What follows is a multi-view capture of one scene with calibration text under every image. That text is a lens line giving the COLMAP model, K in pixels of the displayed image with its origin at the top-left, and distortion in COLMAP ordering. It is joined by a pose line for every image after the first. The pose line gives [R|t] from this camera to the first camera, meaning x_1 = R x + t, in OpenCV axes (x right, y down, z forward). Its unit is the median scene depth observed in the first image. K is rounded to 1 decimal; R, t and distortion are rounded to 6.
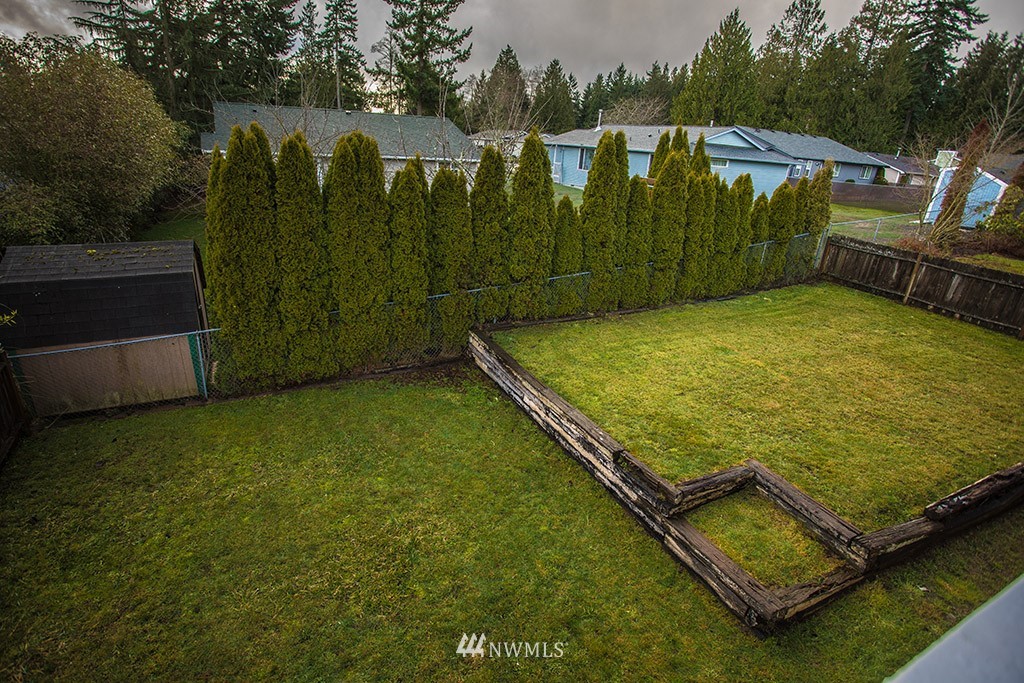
lens RADIAL K [[514.0, 0, 499.1], [0, 514.0, 339.7], [0, 0, 1]] dist [-0.067980, 0.030431]
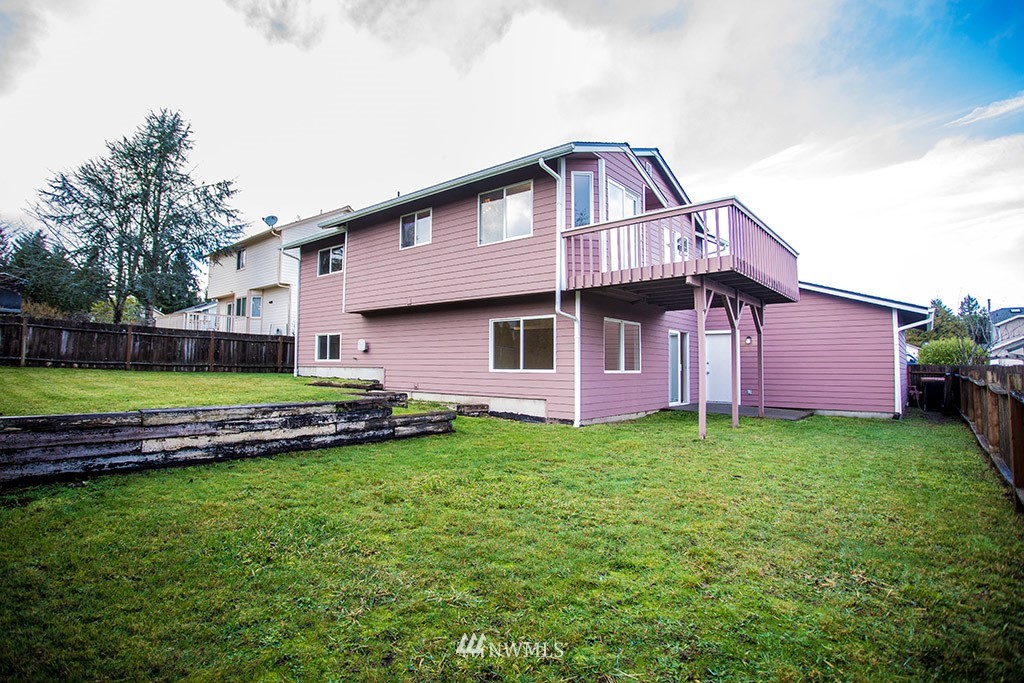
lens RADIAL K [[508.8, 0, 490.7], [0, 508.8, 342.5], [0, 0, 1]] dist [-0.072529, 0.035839]
pose [[-0.391074, -0.022050, 0.920095, -0.517072], [0.299107, 0.942401, 0.149716, 0.019325], [-0.870400, 0.333757, -0.361953, 0.597291]]
